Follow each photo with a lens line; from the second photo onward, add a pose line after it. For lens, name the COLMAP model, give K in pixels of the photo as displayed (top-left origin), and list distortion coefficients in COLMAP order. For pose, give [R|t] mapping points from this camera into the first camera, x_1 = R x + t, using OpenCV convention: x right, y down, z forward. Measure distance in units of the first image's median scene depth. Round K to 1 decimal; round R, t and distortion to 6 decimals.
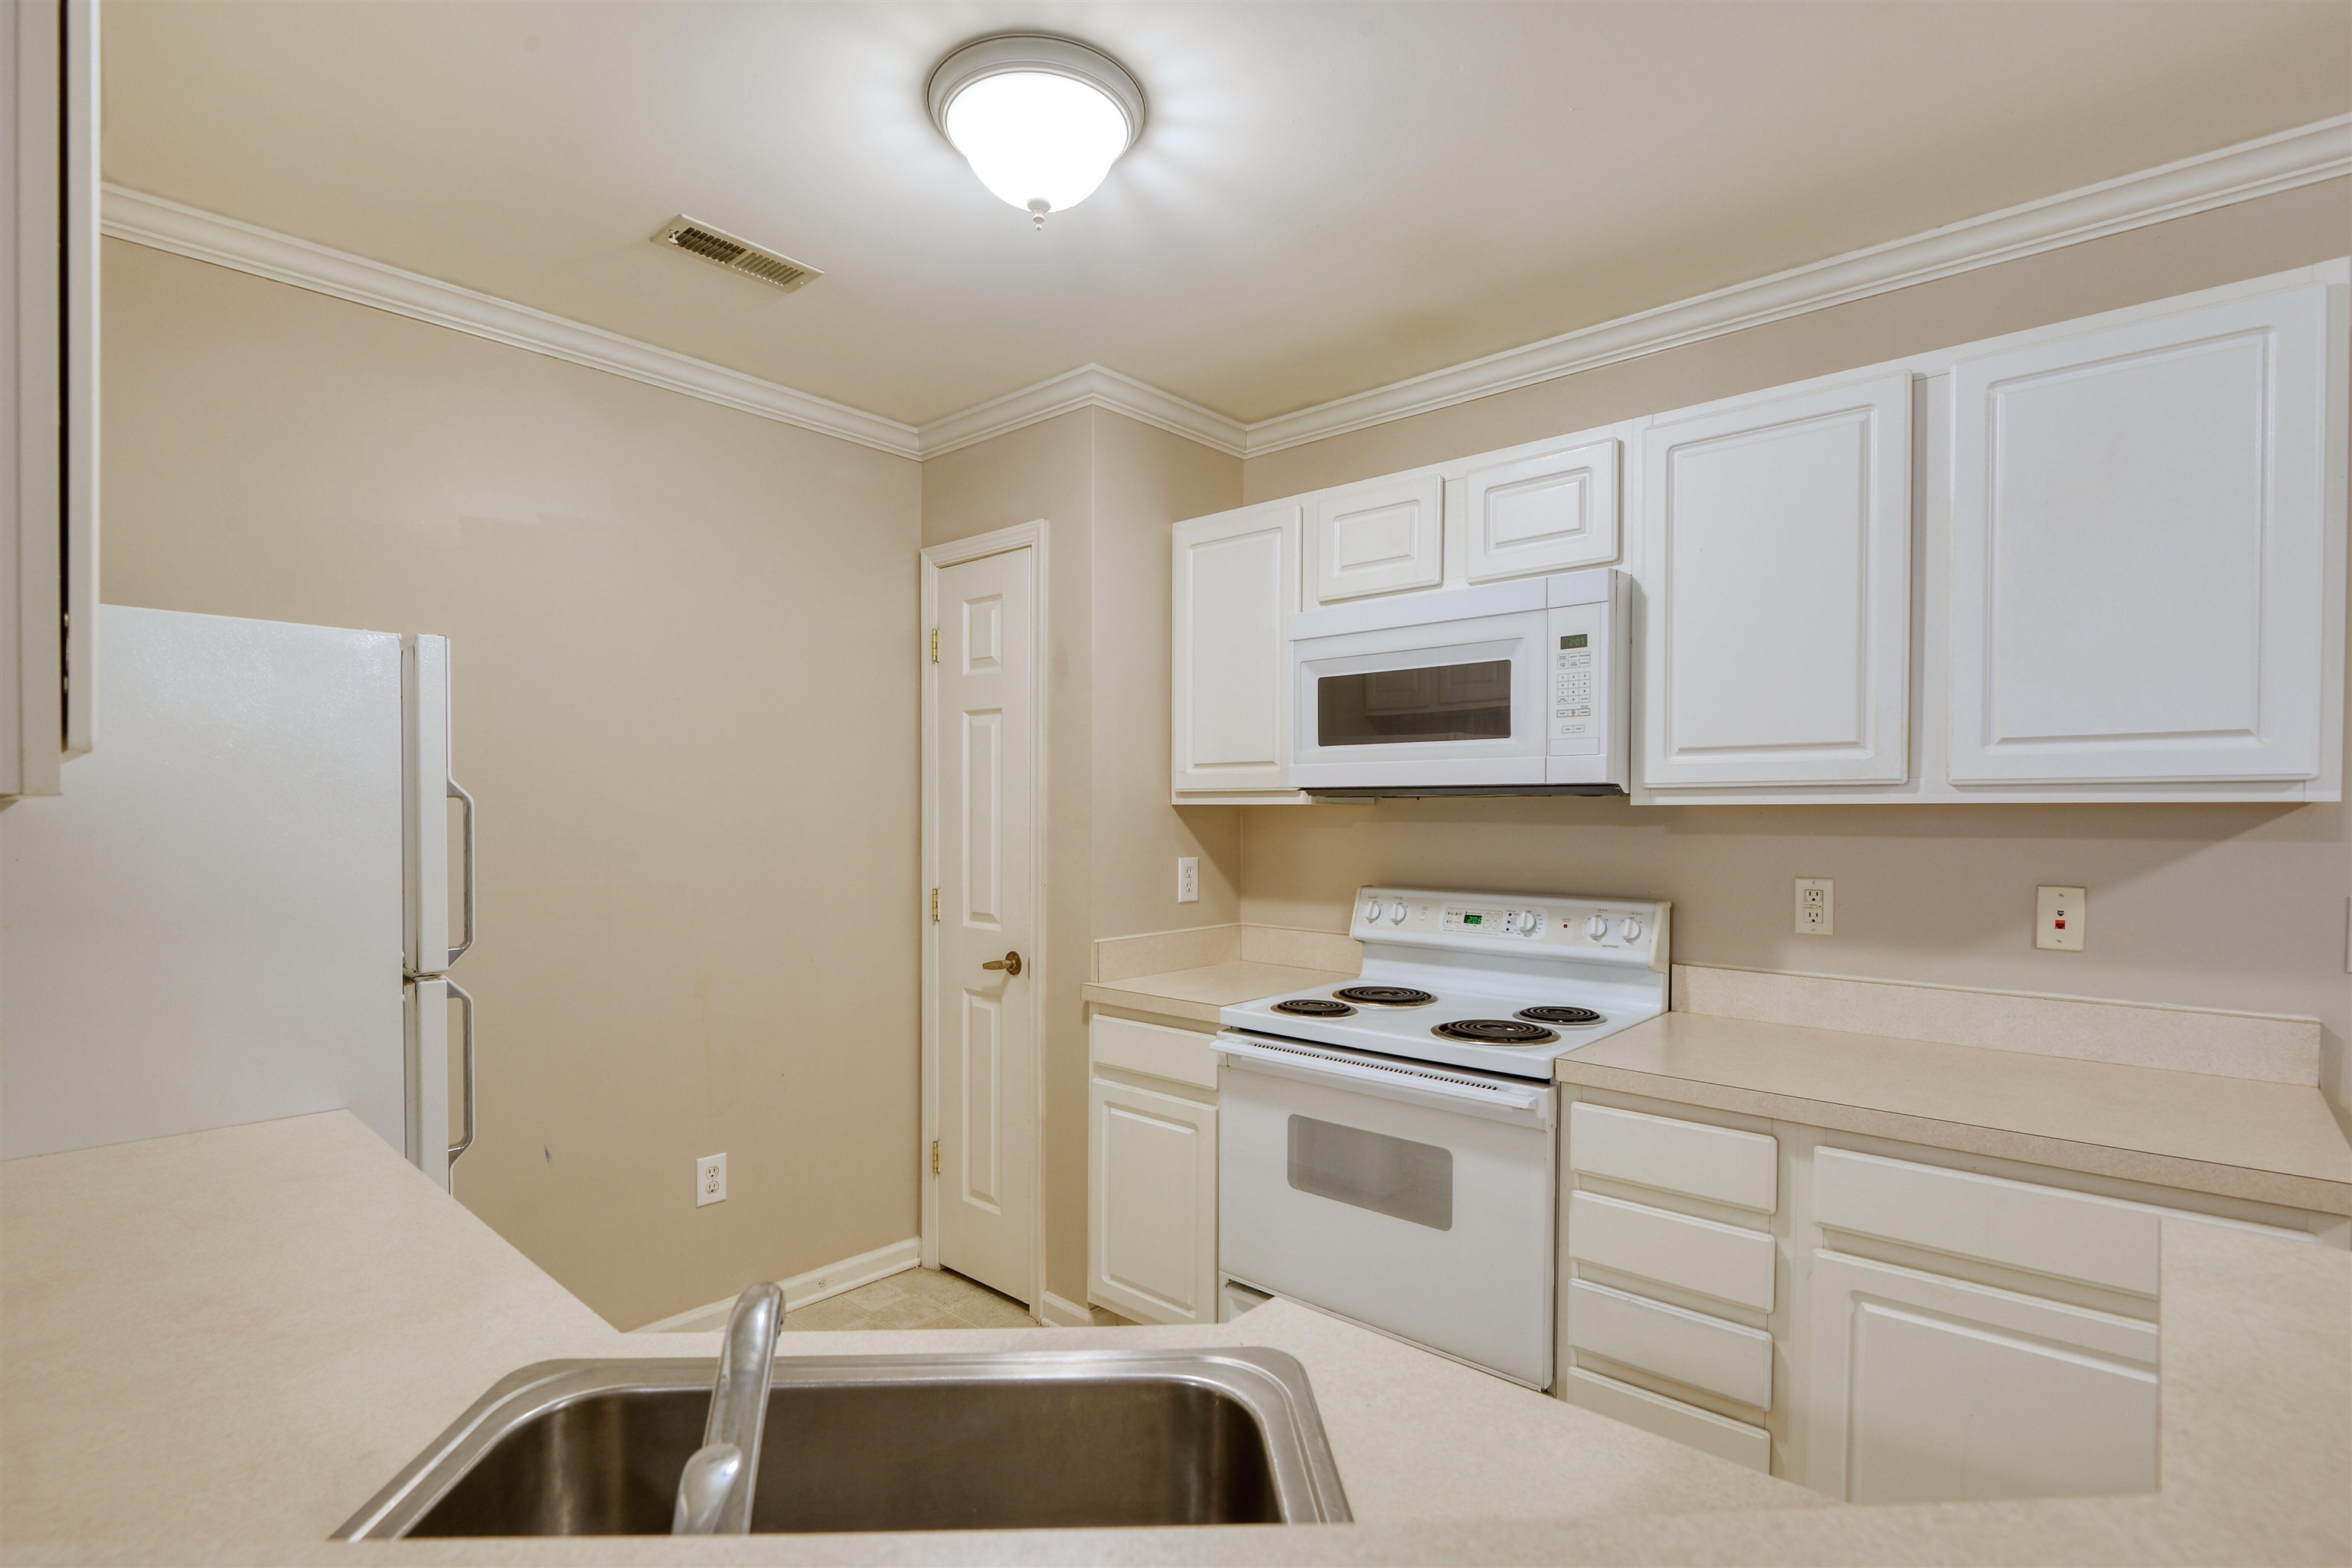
lens RADIAL K [[1107.6, 0, 1153.6], [0, 1107.6, 848.1], [0, 0, 1]] dist [-0.000434, -0.007853]
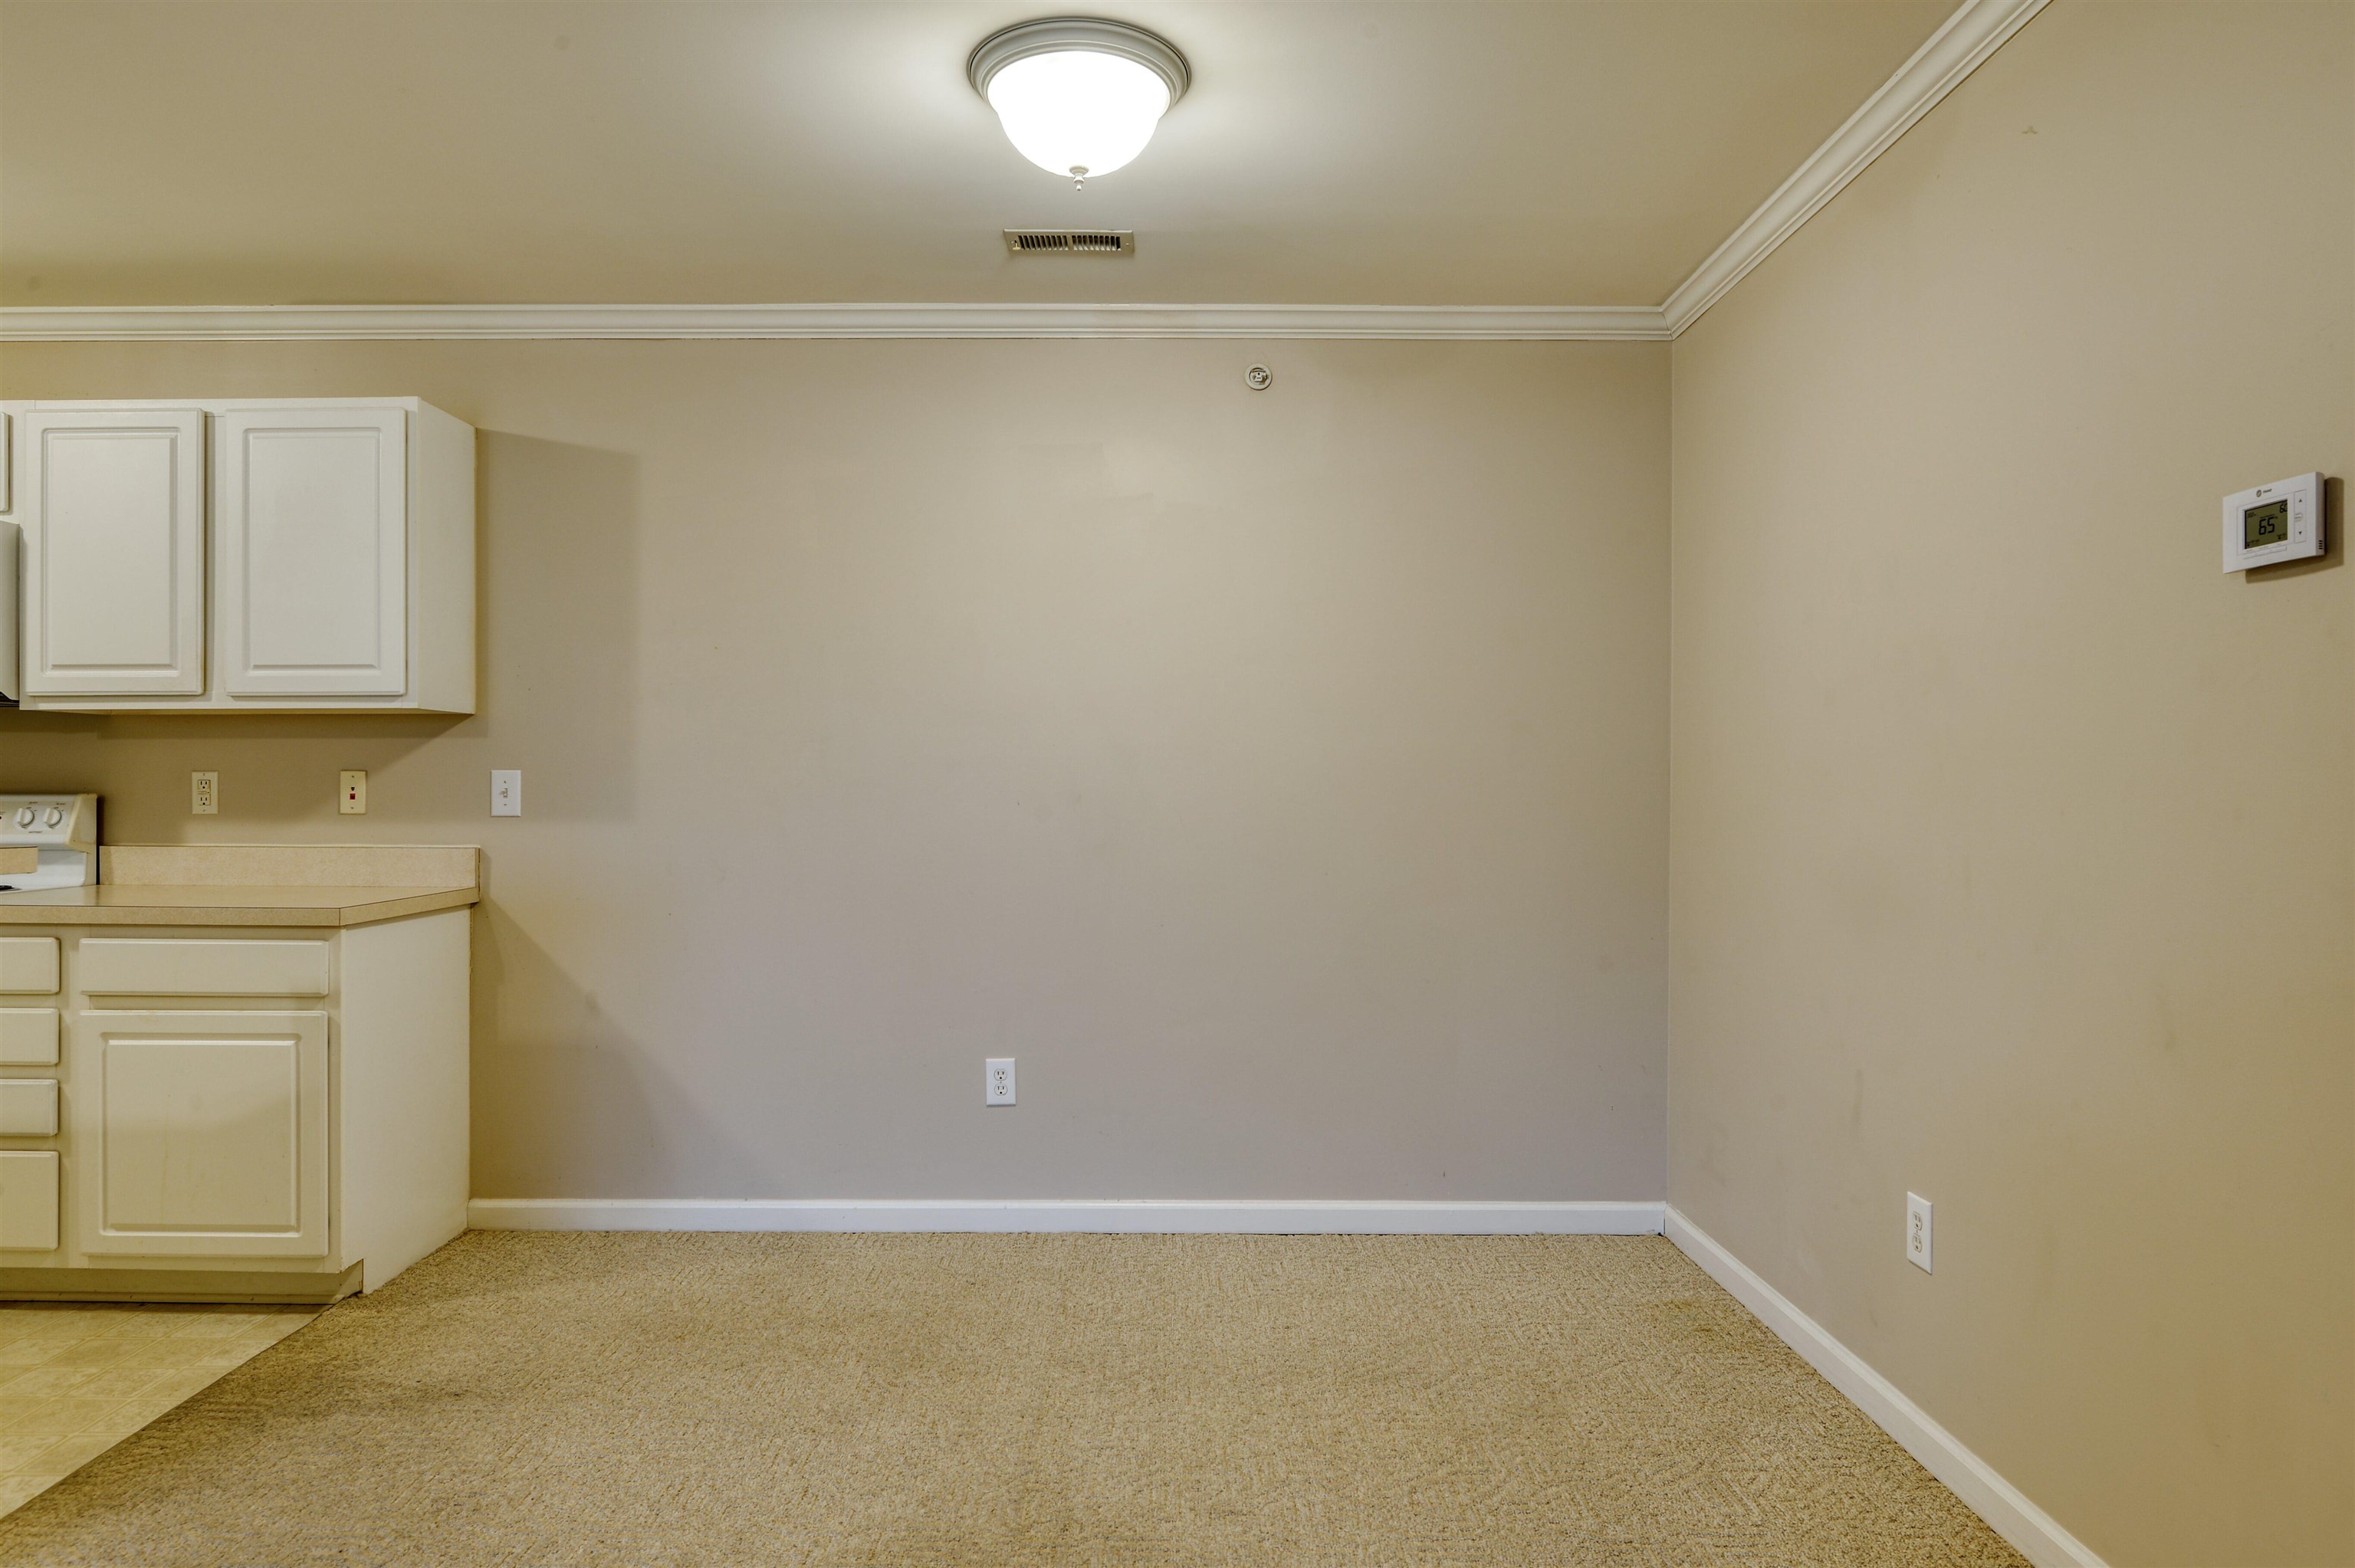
lens RADIAL K [[1448.2, 0, 1126.7], [0, 1448.2, 777.5], [0, 0, 1]] dist [0.002761, -0.011899]
pose [[0.744878, 0.002260, 0.667197, 0.253056], [0.022546, 0.999338, -0.028556, 0.102538], [-0.666820, 0.036313, 0.744334, -0.941625]]
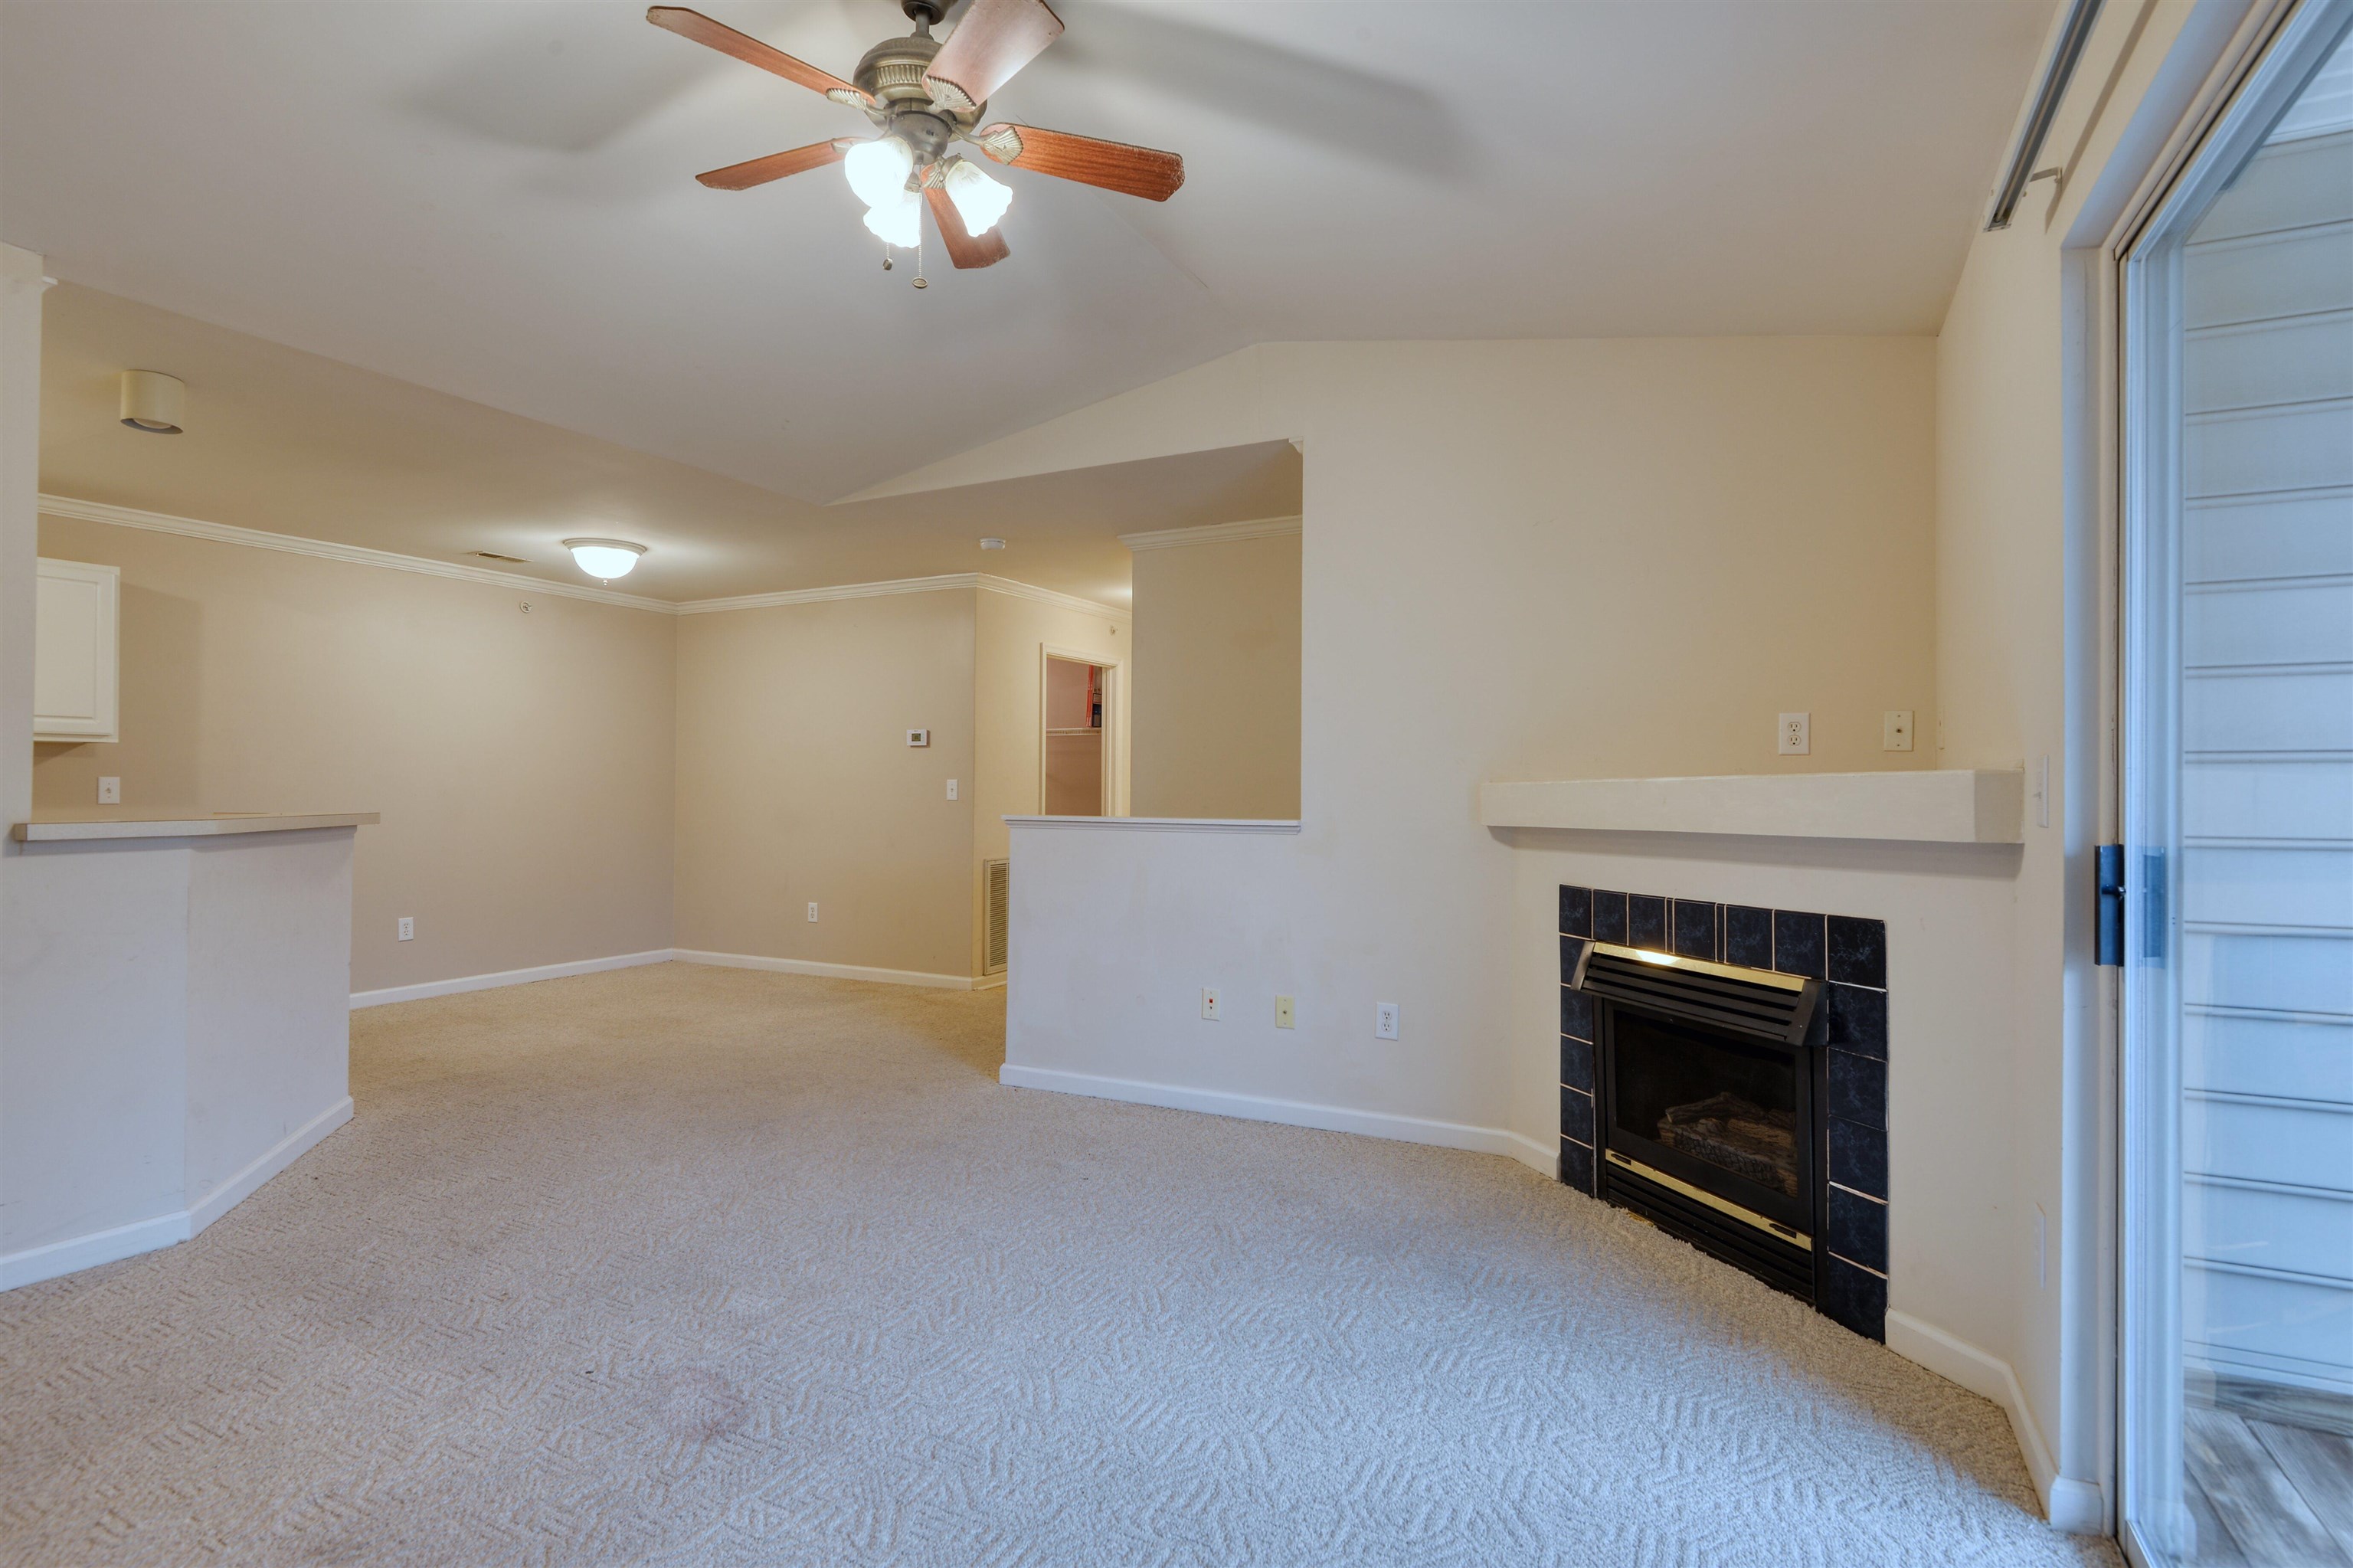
lens RADIAL K [[1179.6, 0, 1144.5], [0, 1179.6, 790.6], [0, 0, 1]] dist [0.025765, -0.000231]
pose [[-0.247634, -0.005895, 0.968836, -1.818652], [0.024915, 0.999612, 0.012451, 0.081473], [-0.968533, 0.027222, -0.247391, -0.617486]]
